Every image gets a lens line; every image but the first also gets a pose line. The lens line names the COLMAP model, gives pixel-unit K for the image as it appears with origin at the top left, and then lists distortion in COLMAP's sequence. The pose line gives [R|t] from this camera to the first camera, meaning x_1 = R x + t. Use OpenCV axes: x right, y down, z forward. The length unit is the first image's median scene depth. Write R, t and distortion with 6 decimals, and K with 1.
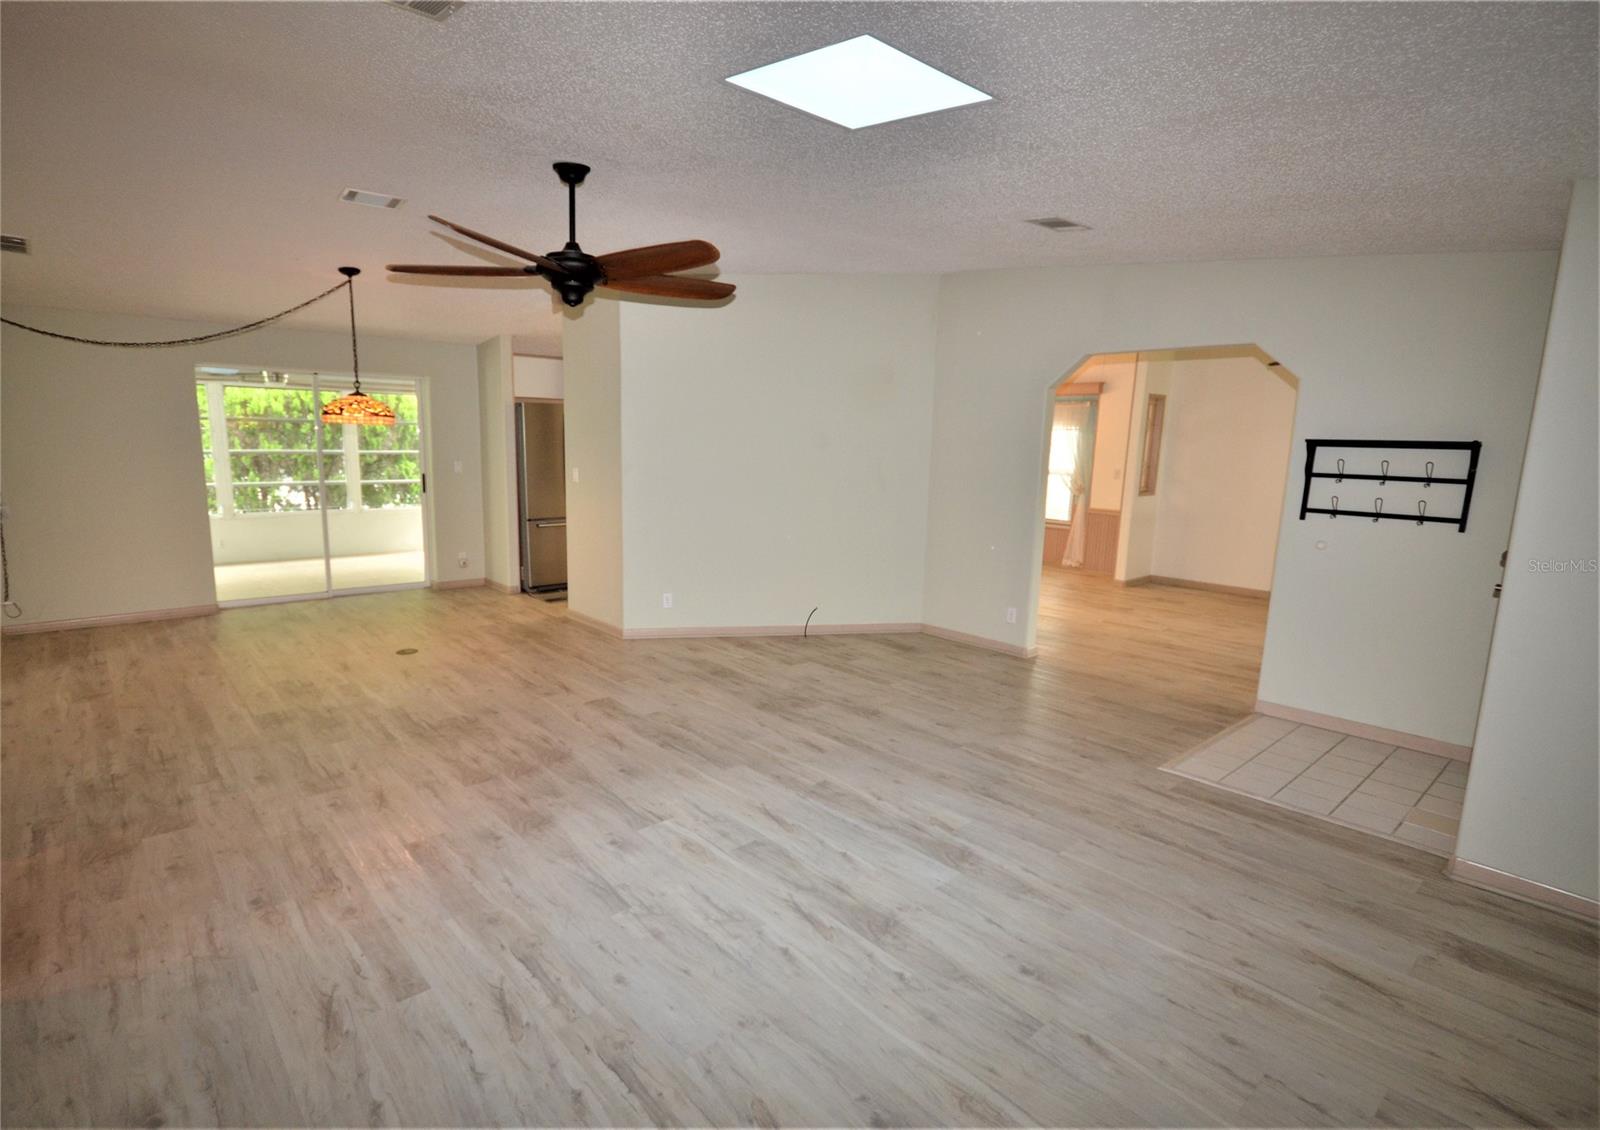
lens RADIAL K [[800.6, 0, 747.2], [0, 800.6, 569.3], [0, 0, 1]] dist [0.006859, -0.007057]
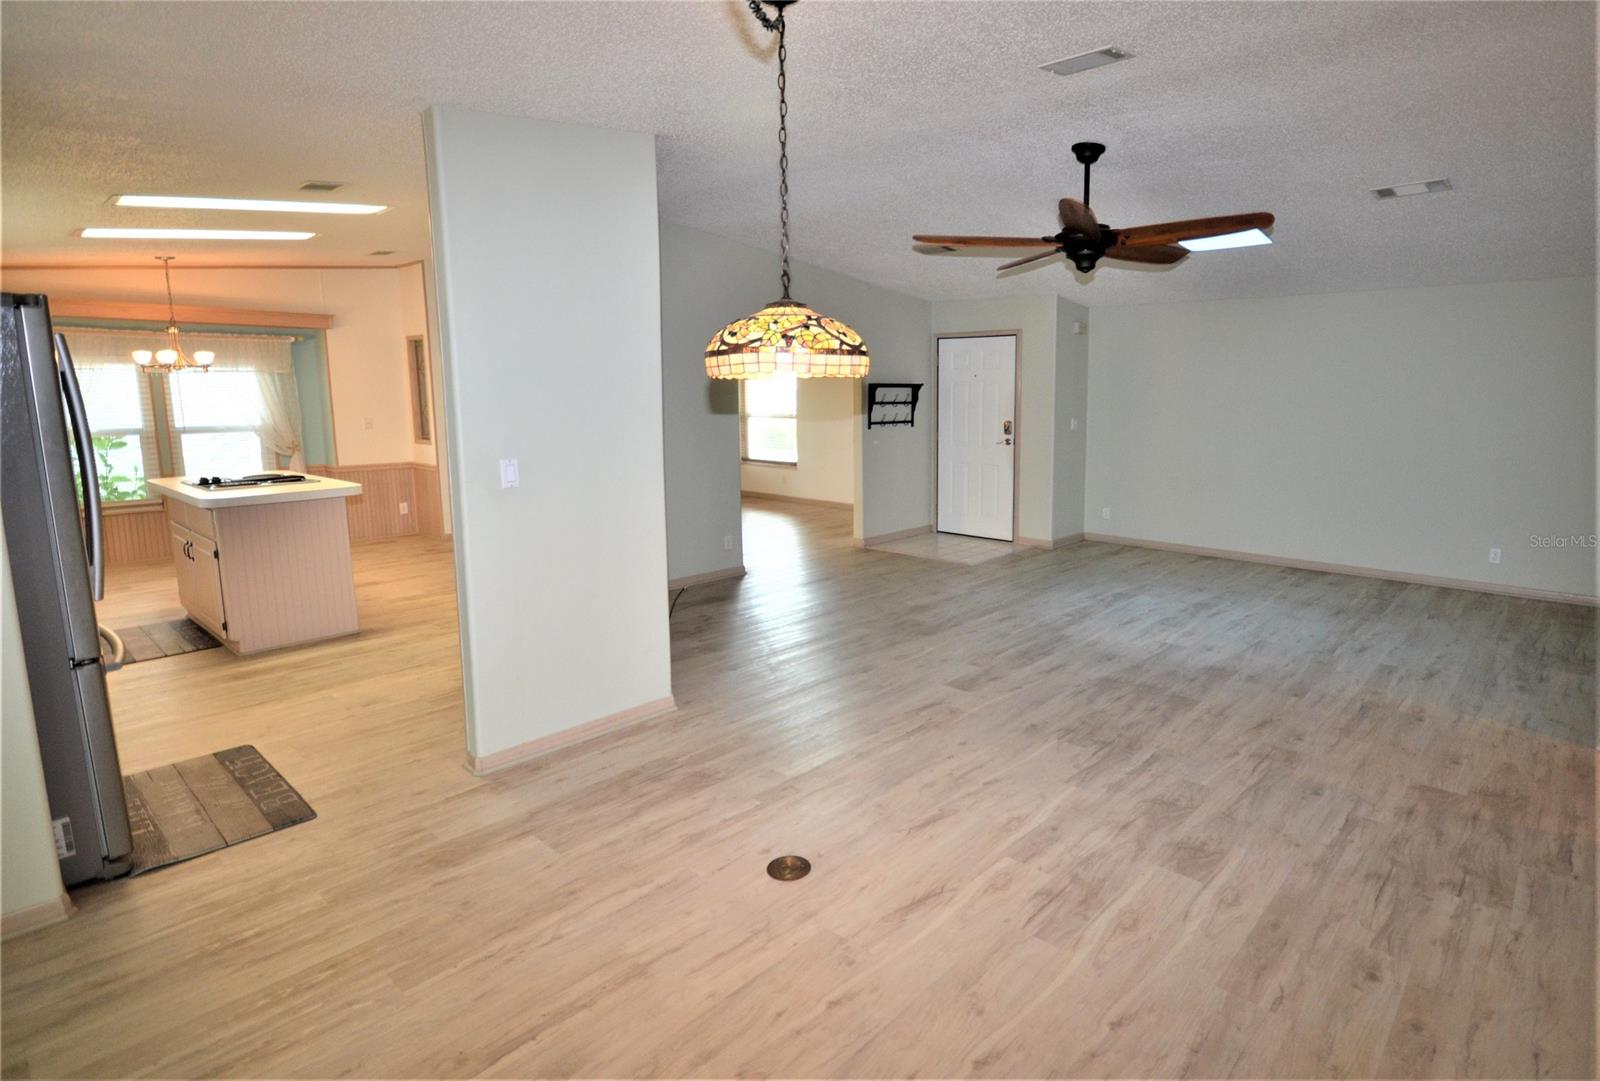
lens RADIAL K [[824.1, 0, 893.9], [0, 824.1, 506.0], [0, 0, 1]] dist [0.005404, 0.000008]
pose [[-0.169036, -0.159791, 0.972571, -1.324254], [0.158183, 0.969581, 0.186792, -0.275113], [-0.972834, 0.185419, -0.138618, 1.482337]]
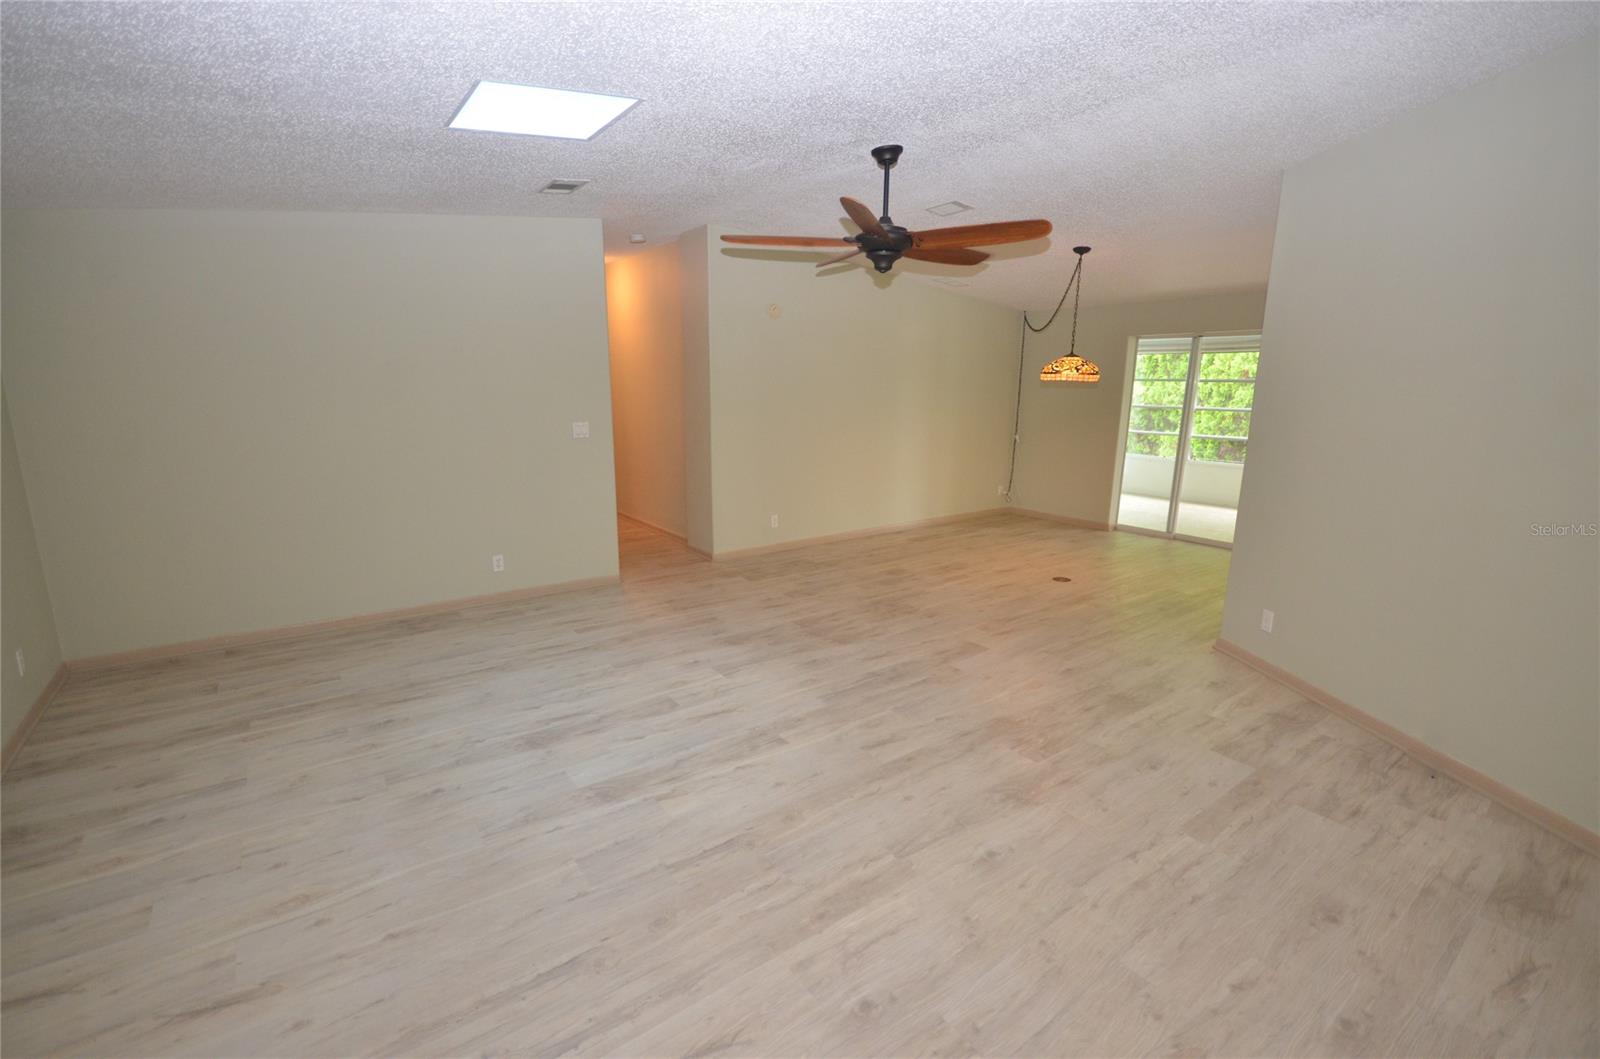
lens RADIAL K [[693.4, 0, 807.4], [0, 693.4, 538.2], [0, 0, 1]] dist [0.010809, -0.013172]
pose [[-0.055743, 0.198998, -0.978413, 0.861212], [-0.173204, 0.963152, 0.205762, -0.148326], [0.983307, 0.180935, -0.019222, 0.991966]]
